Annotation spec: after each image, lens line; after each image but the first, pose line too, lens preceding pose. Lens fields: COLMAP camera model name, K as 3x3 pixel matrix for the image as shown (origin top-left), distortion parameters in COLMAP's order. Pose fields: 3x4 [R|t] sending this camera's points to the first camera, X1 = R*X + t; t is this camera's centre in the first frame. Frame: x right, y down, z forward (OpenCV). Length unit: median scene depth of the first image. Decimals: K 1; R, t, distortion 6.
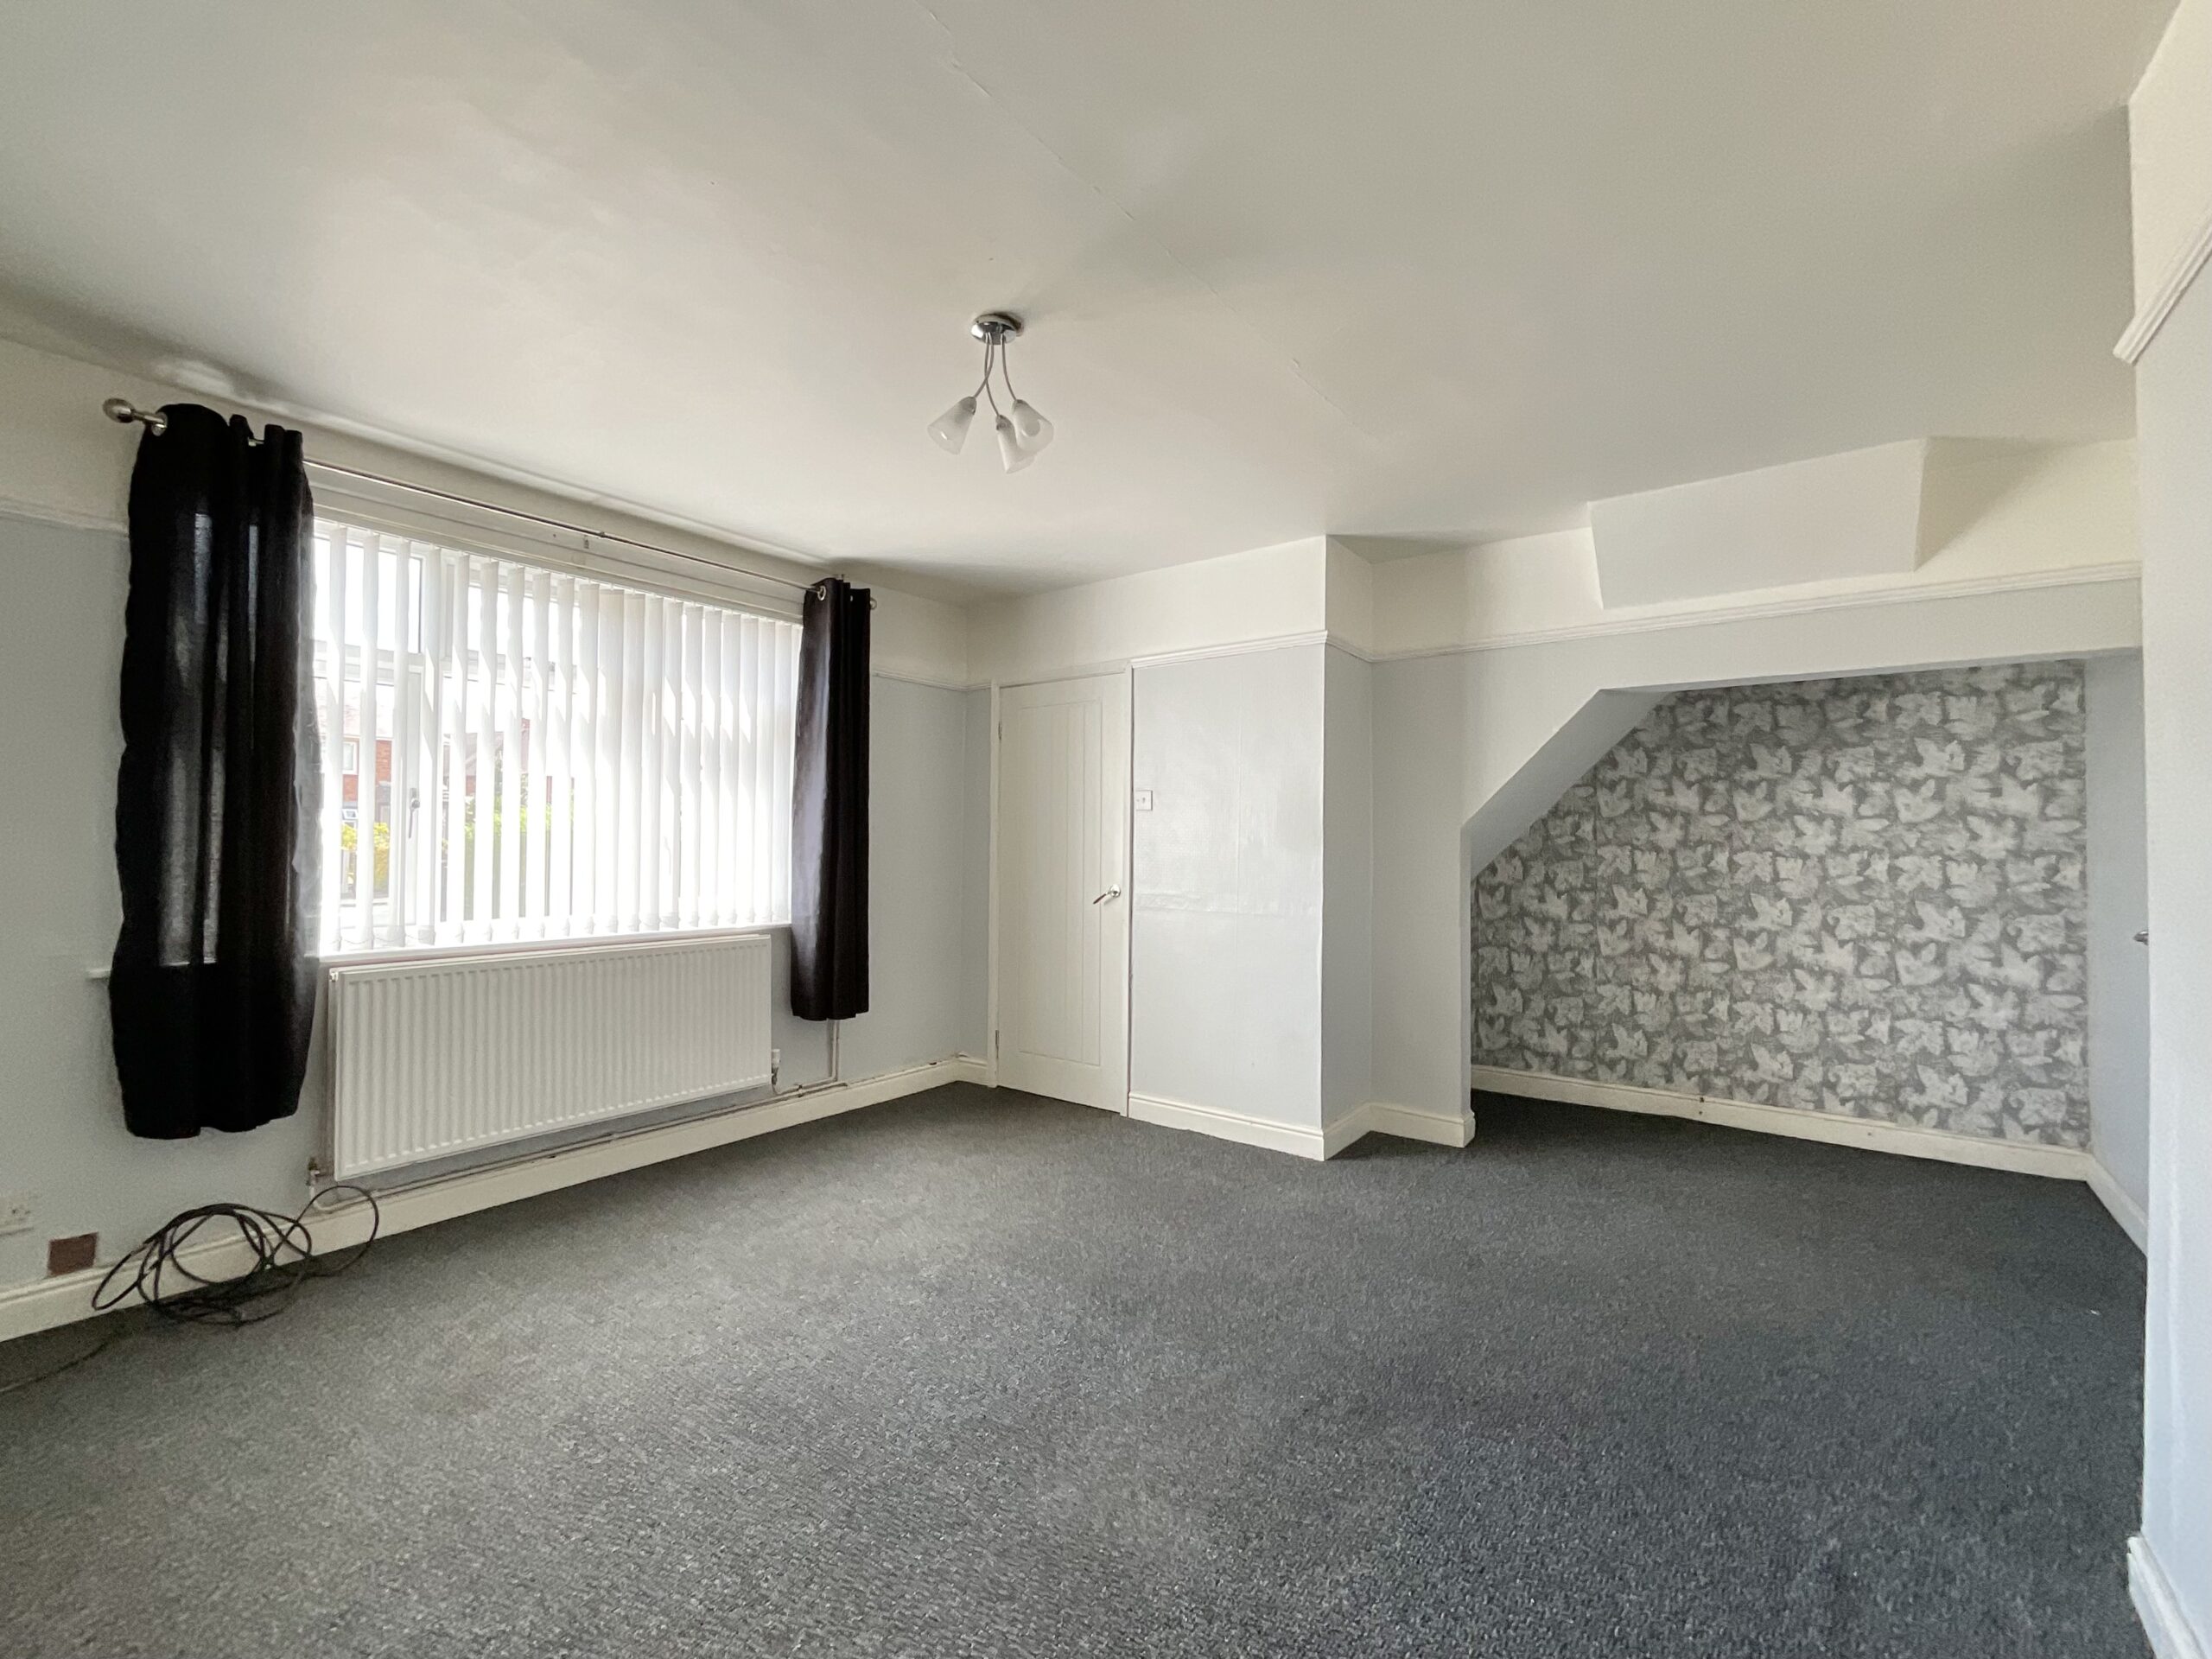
lens RADIAL K [[927.6, 0, 1109.6], [0, 927.6, 834.6], [0, 0, 1]] dist [-0.000092, 0.000143]
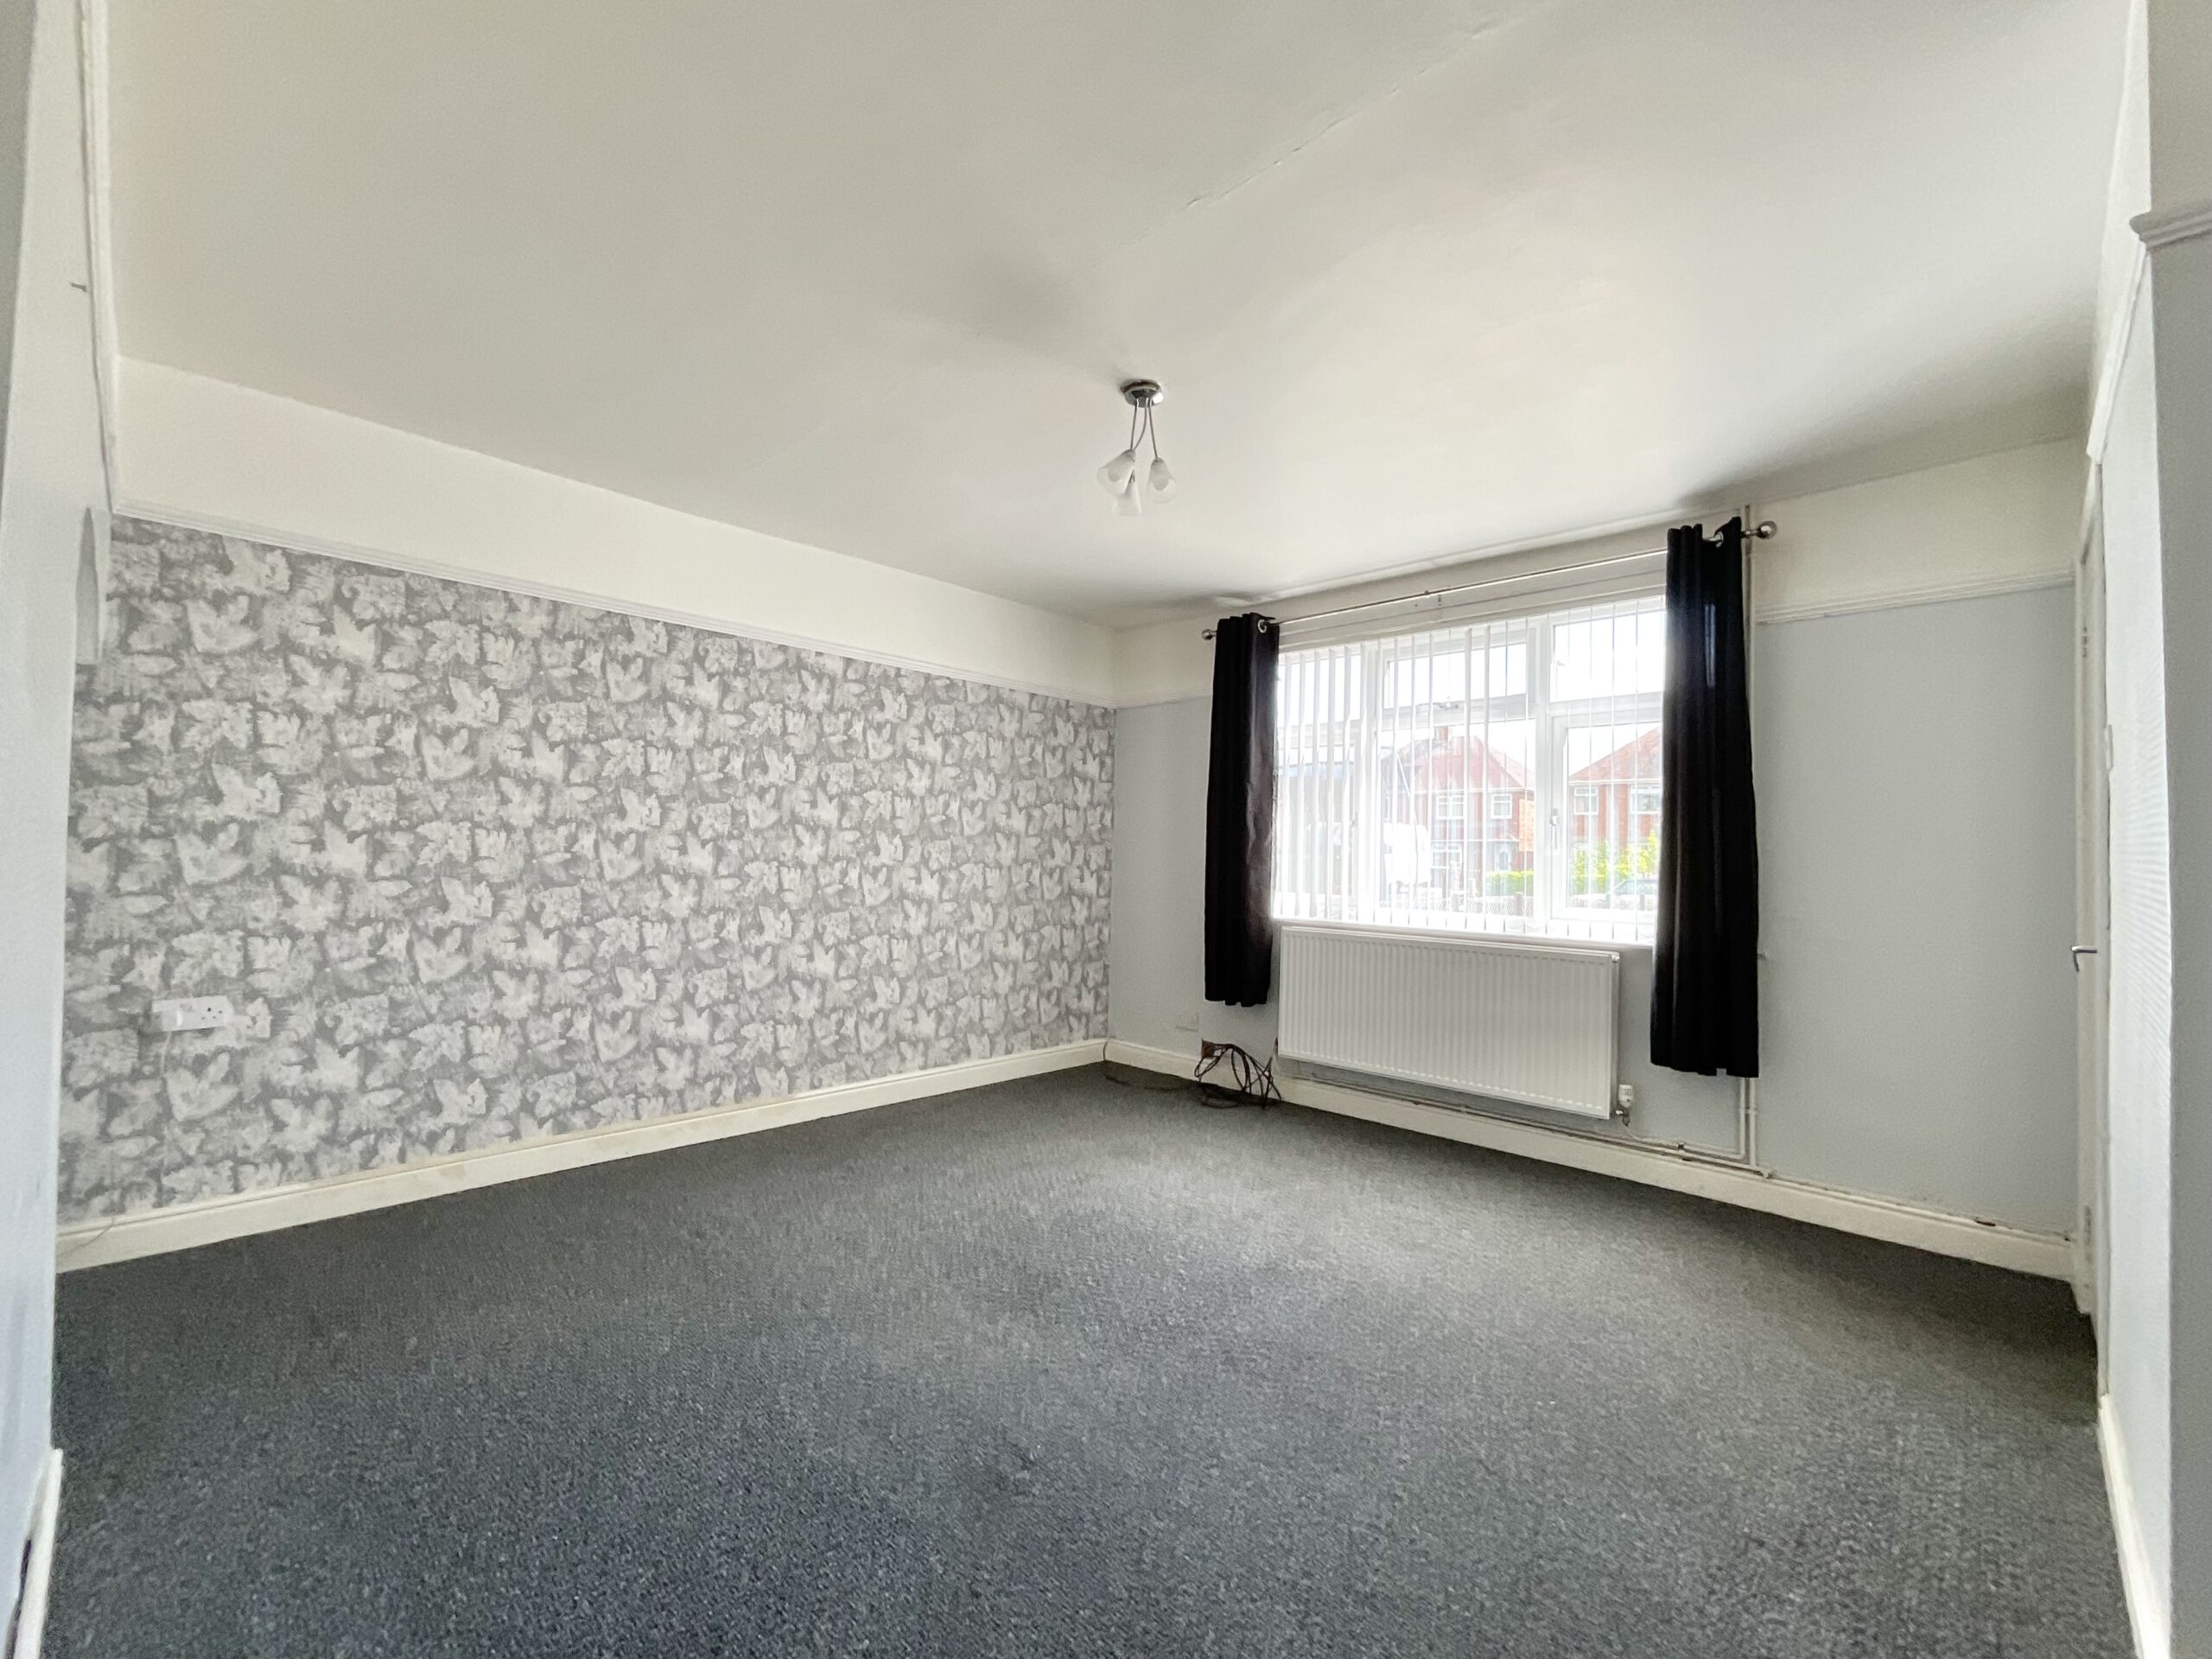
lens RADIAL K [[927.6, 0, 1109.6], [0, 927.6, 834.6], [0, 0, 1]] dist [-0.000092, 0.000143]
pose [[-0.110063, -0.033515, -0.993359, 0.785511], [-0.012478, 0.999399, -0.032337, 0.039011], [0.993846, 0.008836, -0.110415, 0.833784]]
